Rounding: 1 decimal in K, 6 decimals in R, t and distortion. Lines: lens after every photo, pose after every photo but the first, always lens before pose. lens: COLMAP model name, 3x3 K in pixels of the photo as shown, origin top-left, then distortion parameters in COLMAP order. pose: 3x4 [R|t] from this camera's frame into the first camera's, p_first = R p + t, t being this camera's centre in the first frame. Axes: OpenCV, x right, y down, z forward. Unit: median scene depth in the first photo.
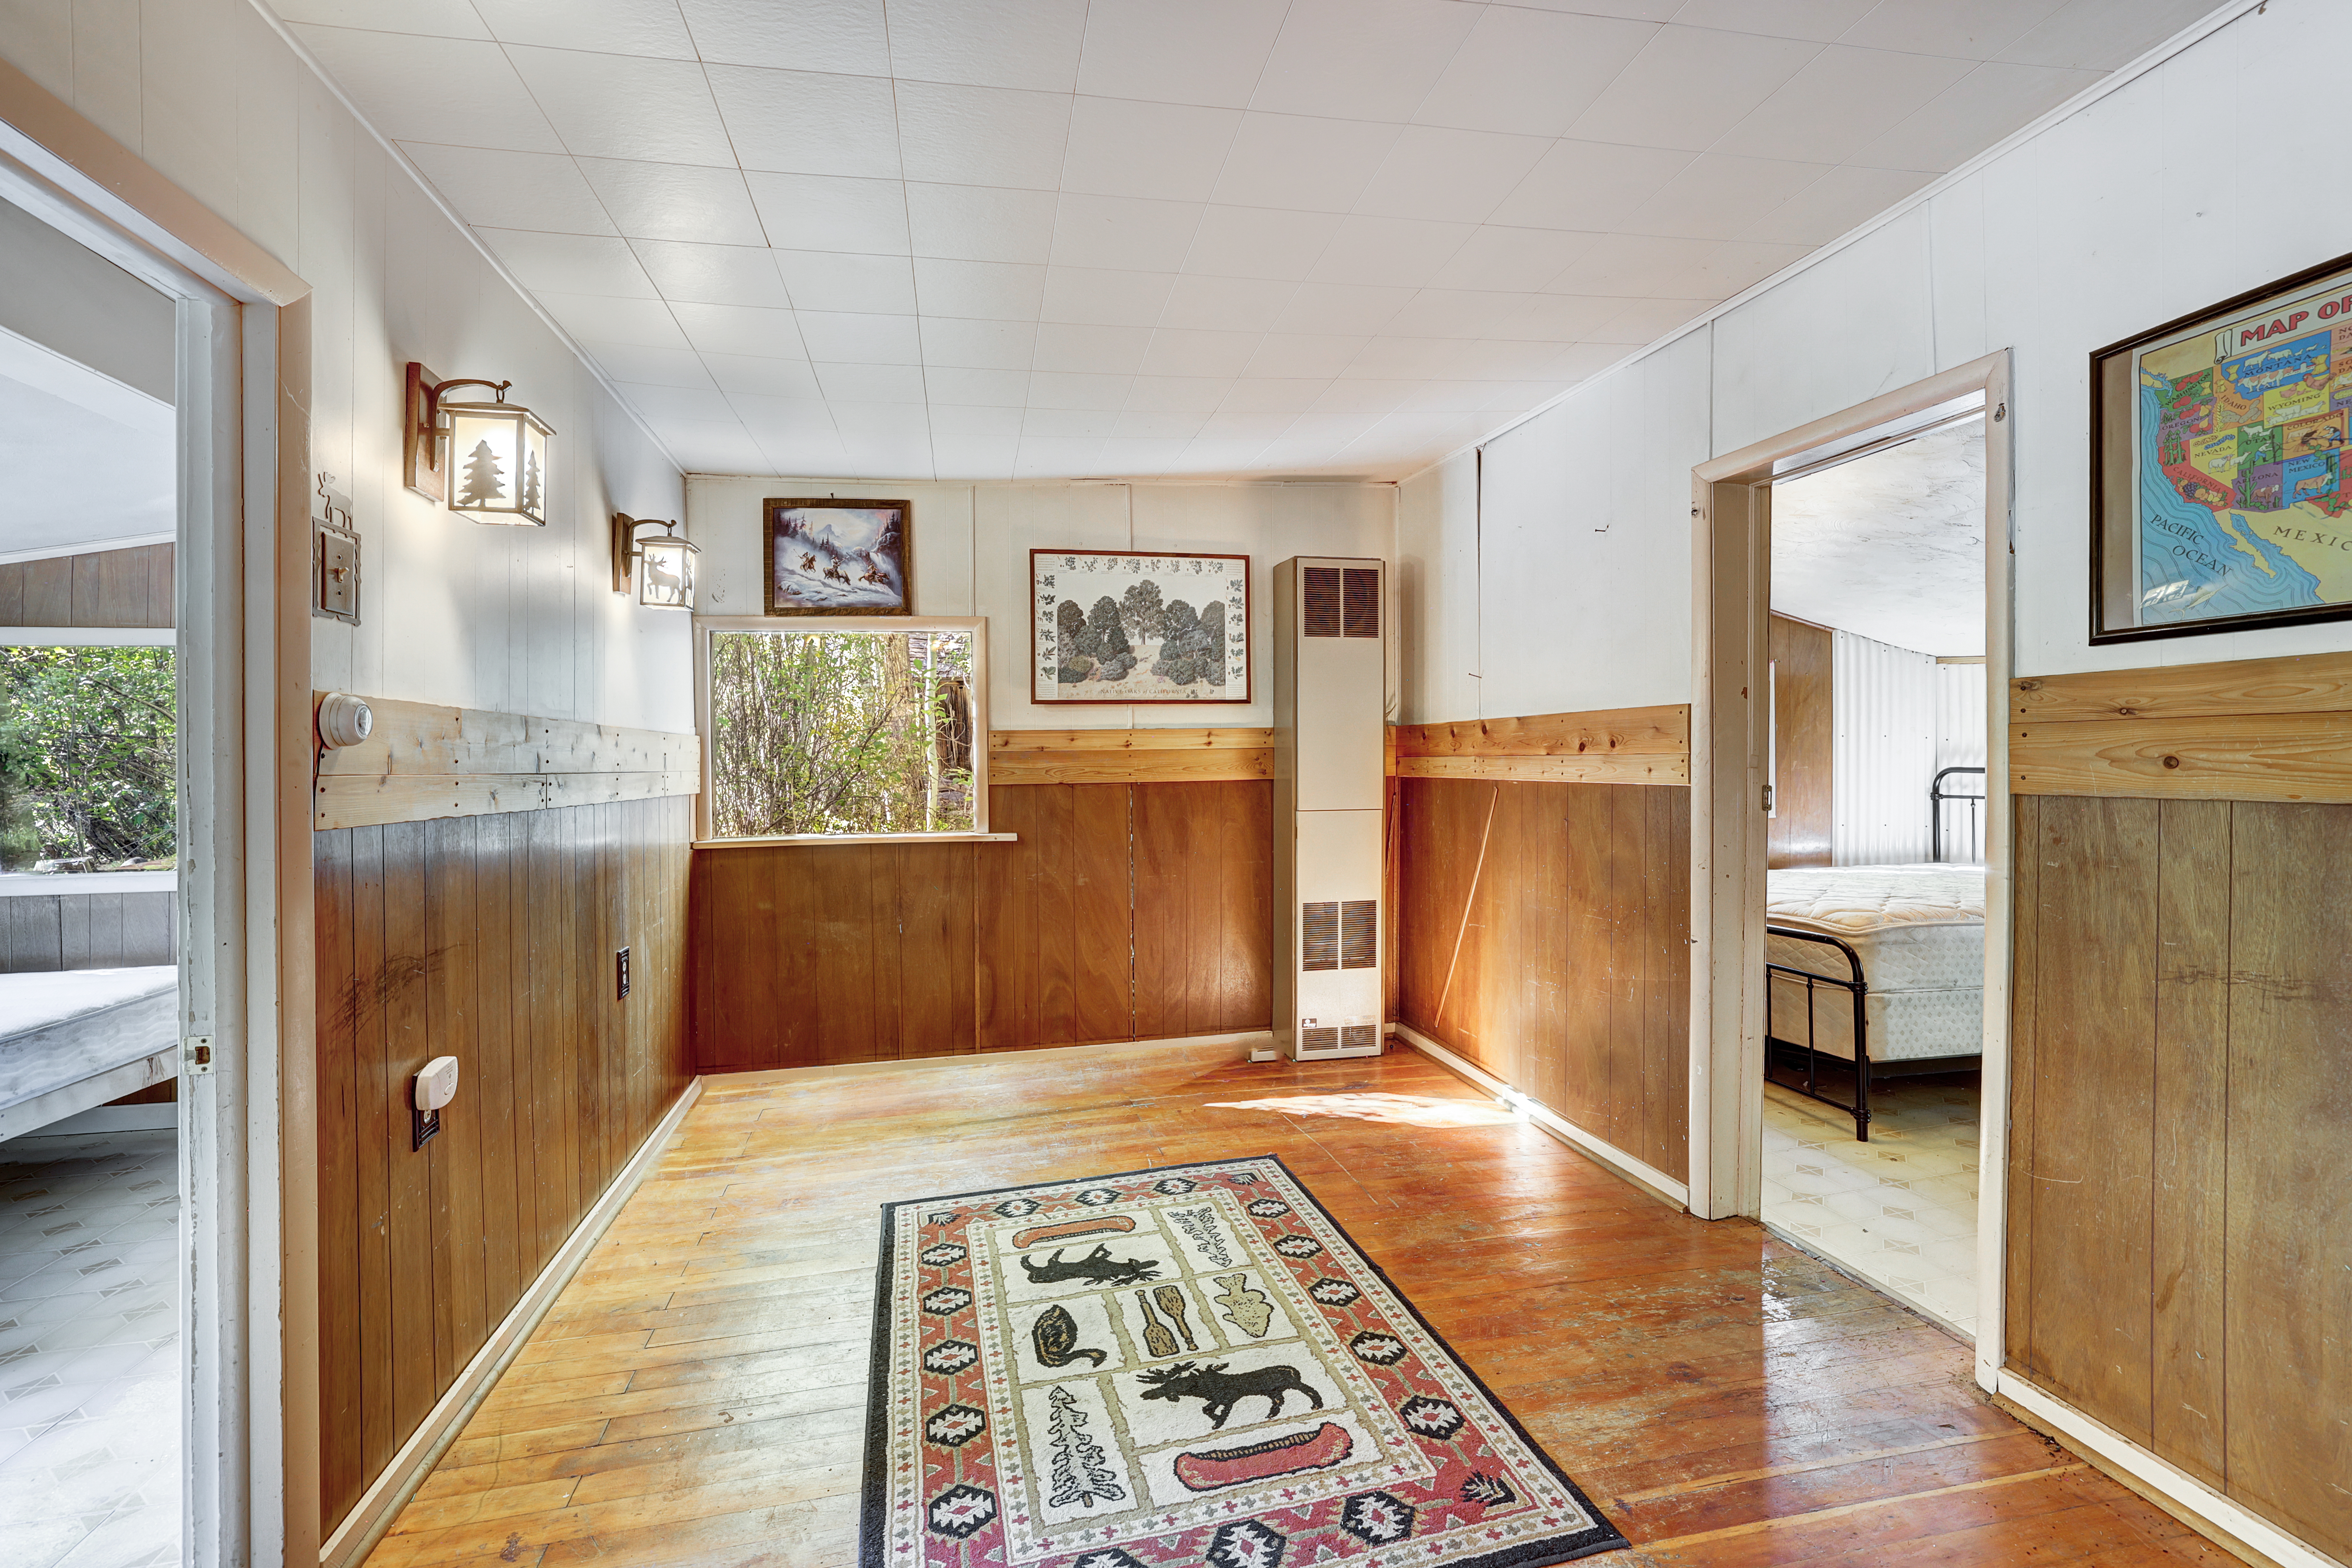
lens RADIAL K [[993.3, 0, 1169.6], [0, 993.3, 750.8], [0, 0, 1]] dist [-0.013816, 0.000318]
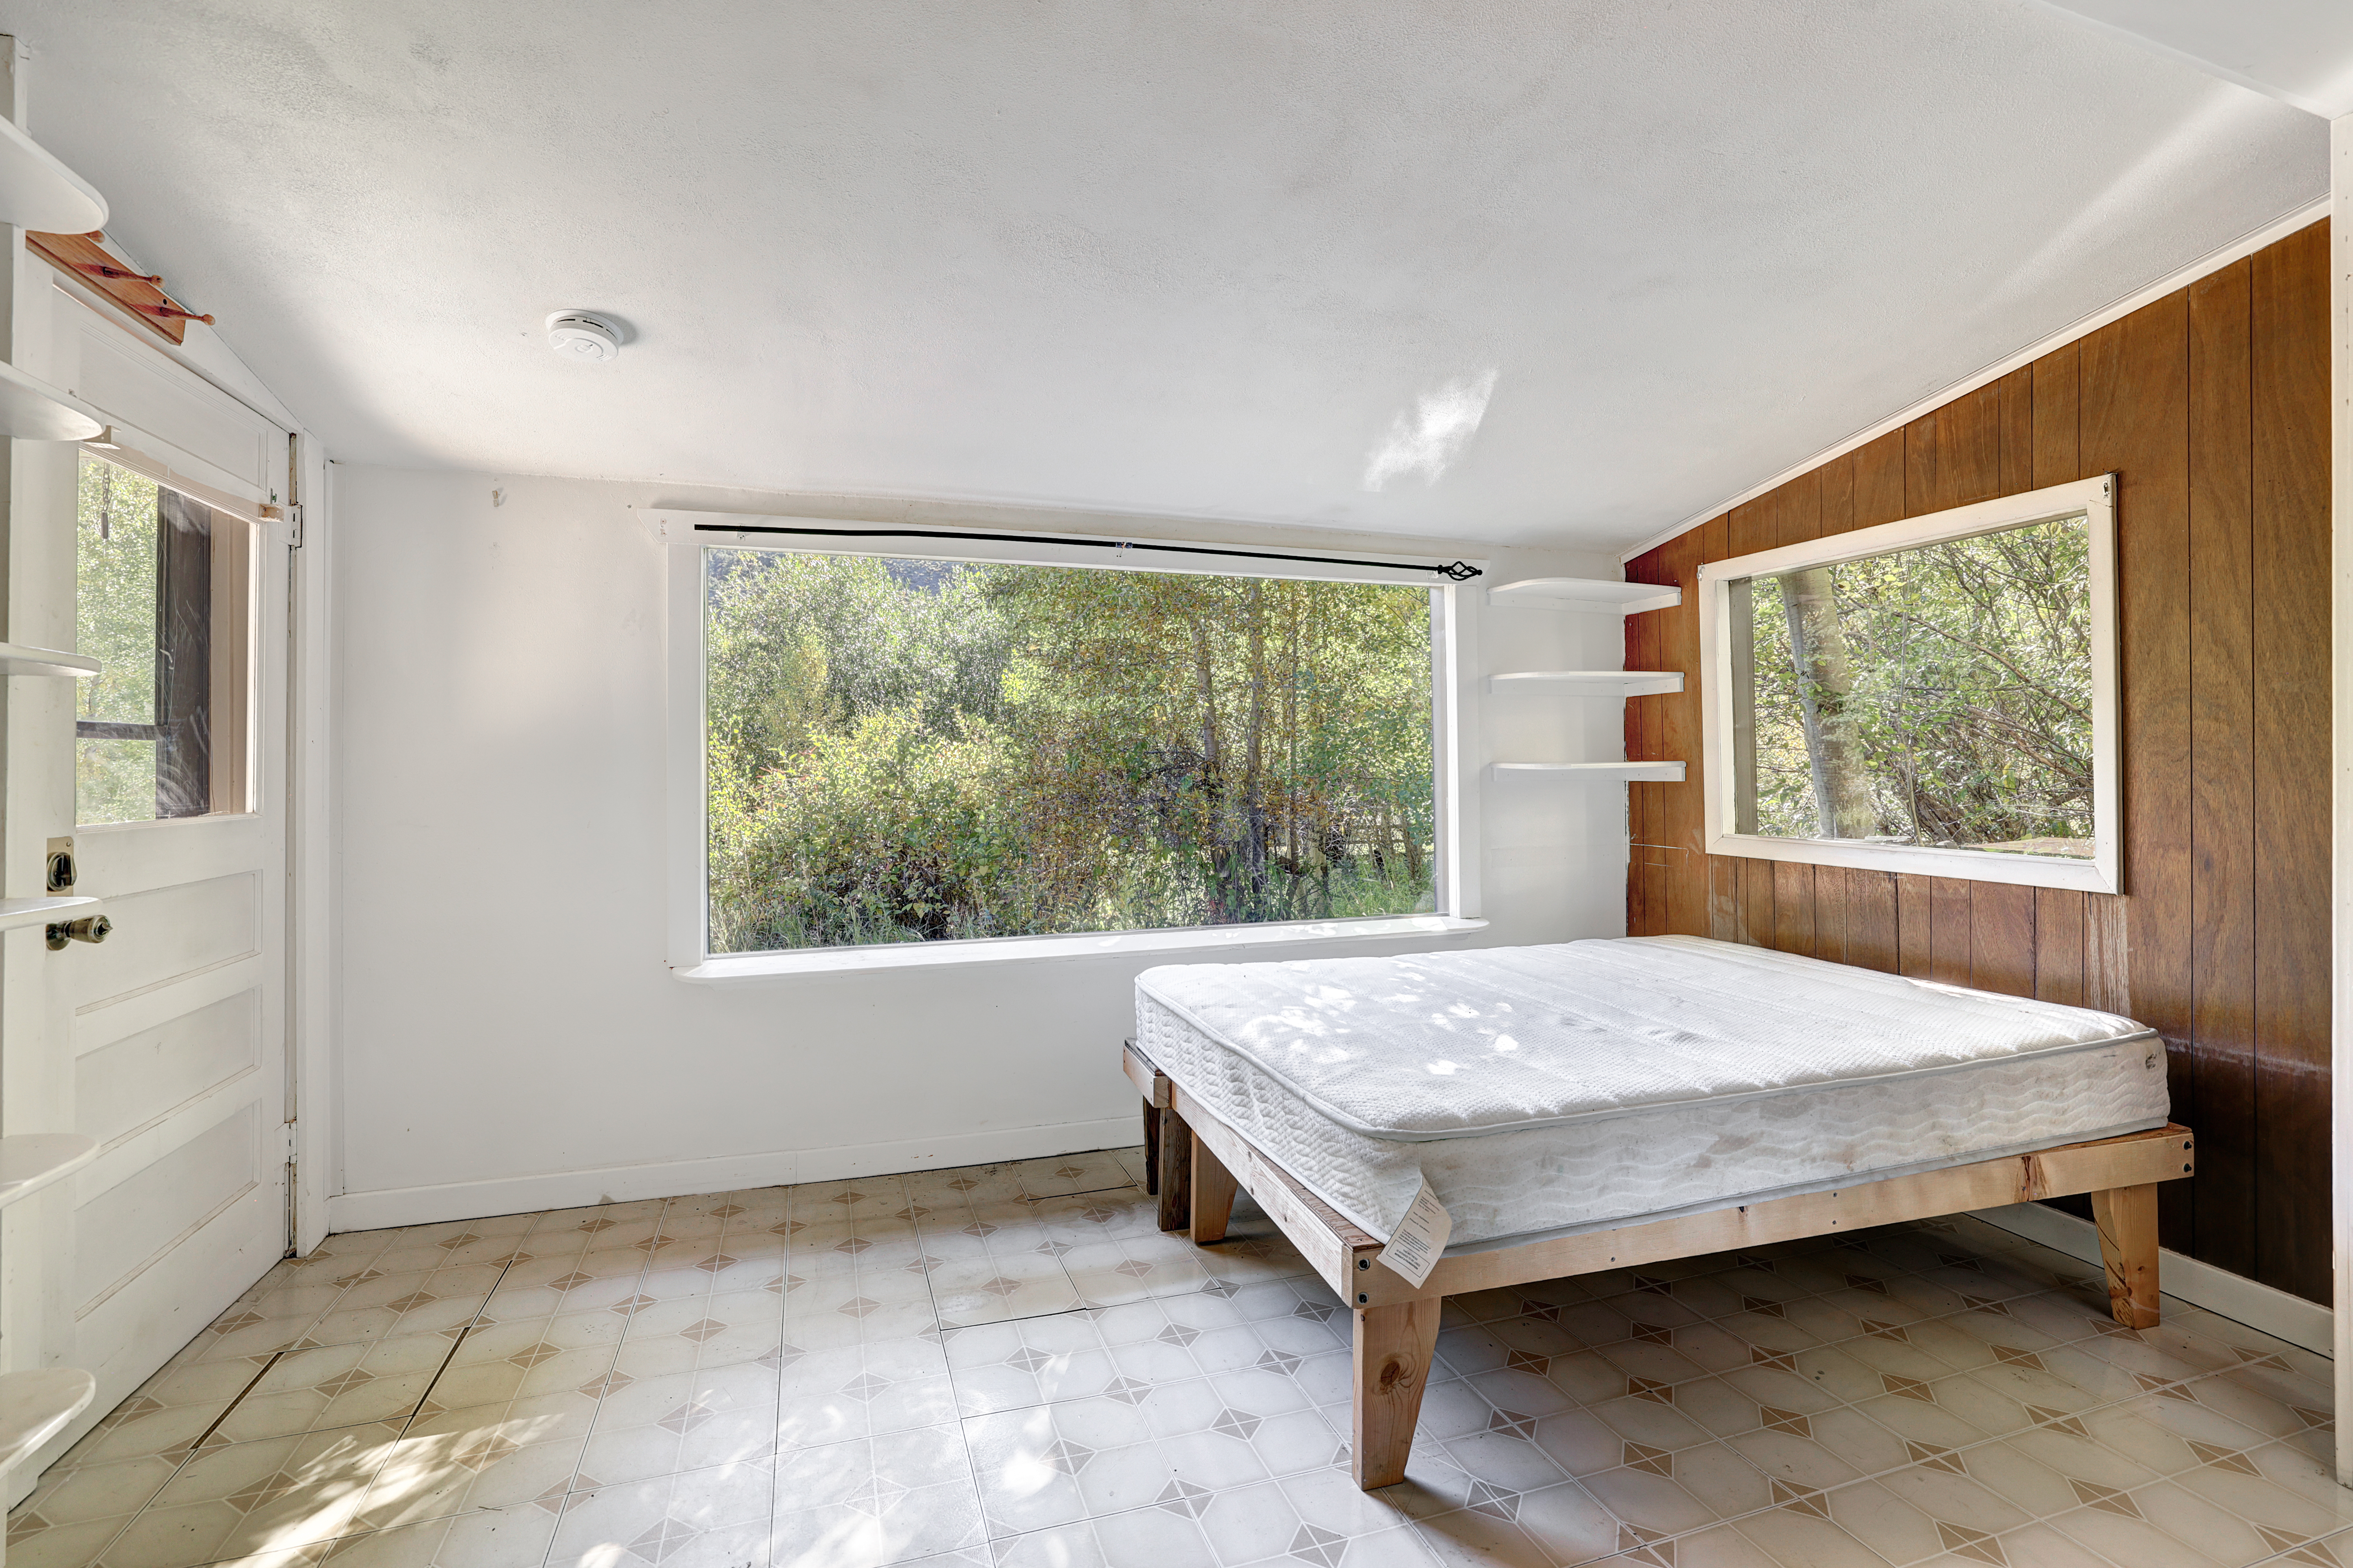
lens RADIAL K [[993.6, 0, 1170.1], [0, 993.6, 750.8], [0, 0, 1]] dist [-0.013816, 0.000318]
pose [[0.098671, -0.005744, -0.995104, -0.536900], [0.008155, 0.999954, -0.004964, 0.064977], [0.995087, -0.007625, 0.098713, 0.453062]]
